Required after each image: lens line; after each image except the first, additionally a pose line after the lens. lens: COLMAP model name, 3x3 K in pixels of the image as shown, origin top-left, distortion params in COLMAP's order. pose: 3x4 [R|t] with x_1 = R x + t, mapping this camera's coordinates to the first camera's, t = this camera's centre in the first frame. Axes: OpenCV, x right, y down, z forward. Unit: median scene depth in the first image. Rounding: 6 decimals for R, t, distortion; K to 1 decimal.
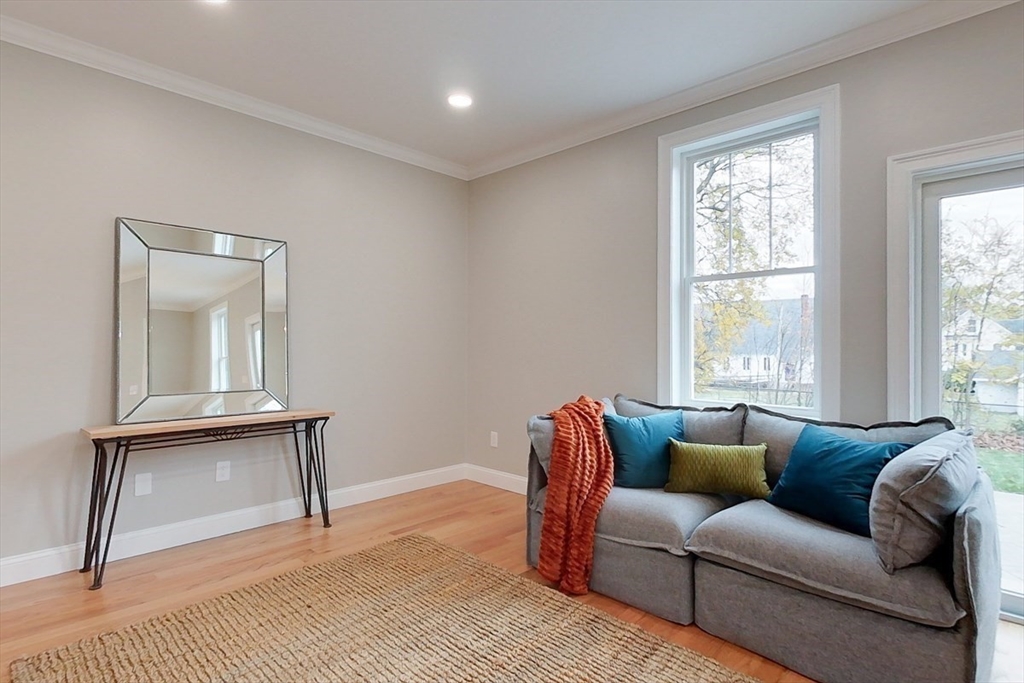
lens RADIAL K [[516.8, 0, 512.0], [0, 516.8, 341.5], [0, 0, 1]] dist [-0.001759, 0.000018]
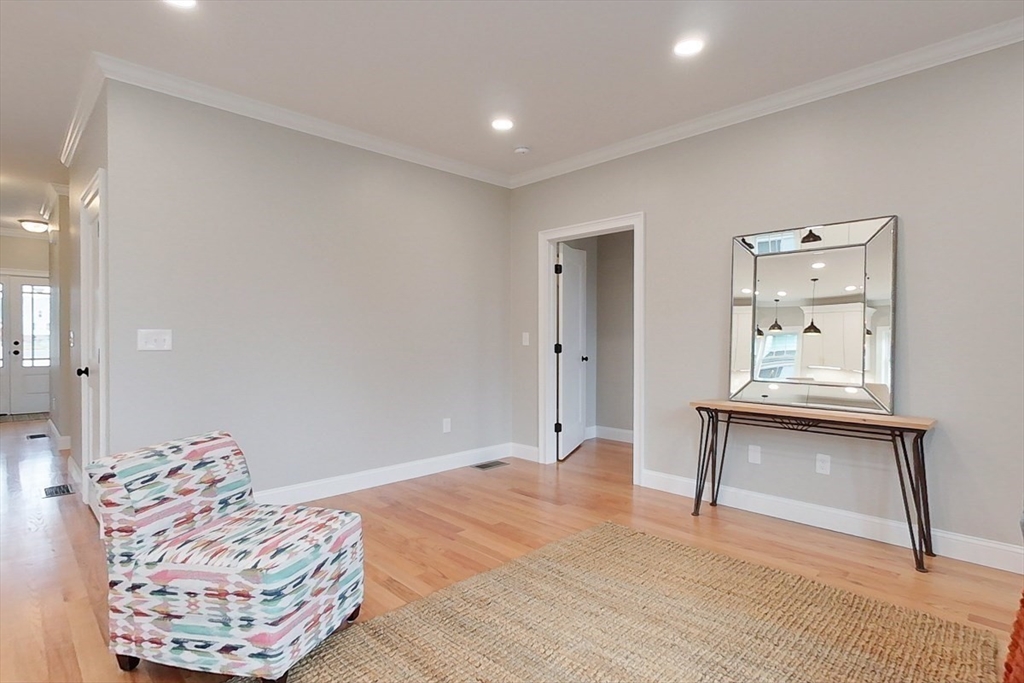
lens RADIAL K [[521.9, 0, 512.0], [0, 521.9, 341.5], [0, 0, 1]] dist [0.001009, -0.000307]
pose [[-0.003234, 0.008660, -0.999957, 0.482178], [0.013543, 0.999871, 0.008616, -0.003063], [0.999903, -0.013514, -0.003350, 0.434859]]
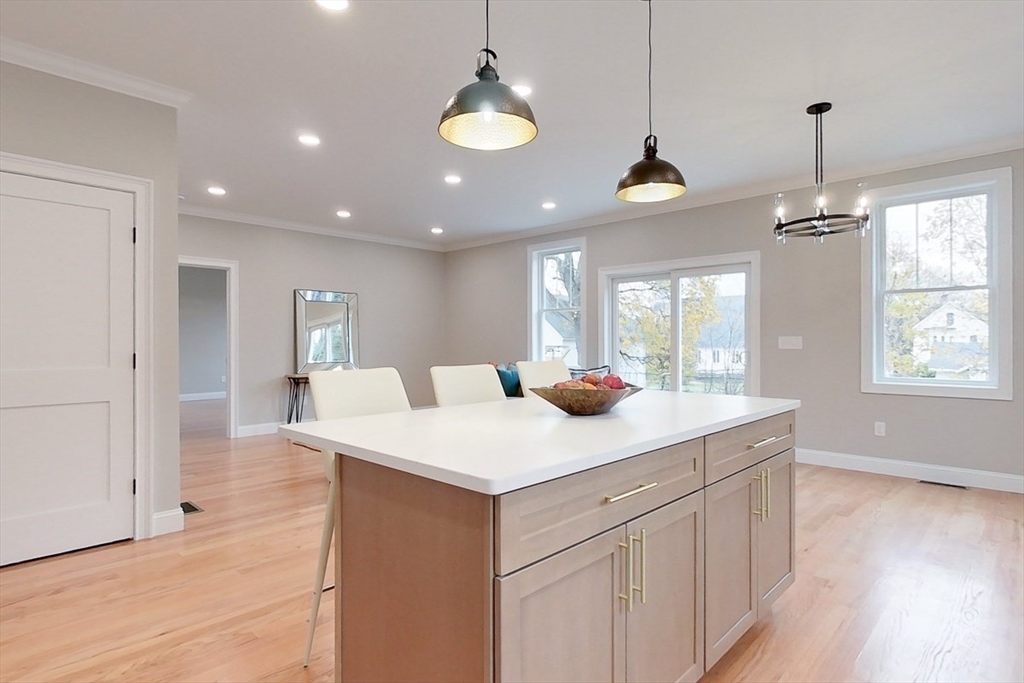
lens RADIAL K [[521.9, 0, 512.0], [0, 521.9, 341.5], [0, 0, 1]] dist [0.001009, -0.000307]
pose [[0.999839, -0.006073, 0.016863, 0.199940], [0.005951, 0.999956, 0.007248, -0.006435], [-0.016906, -0.007146, 0.999832, -1.374142]]
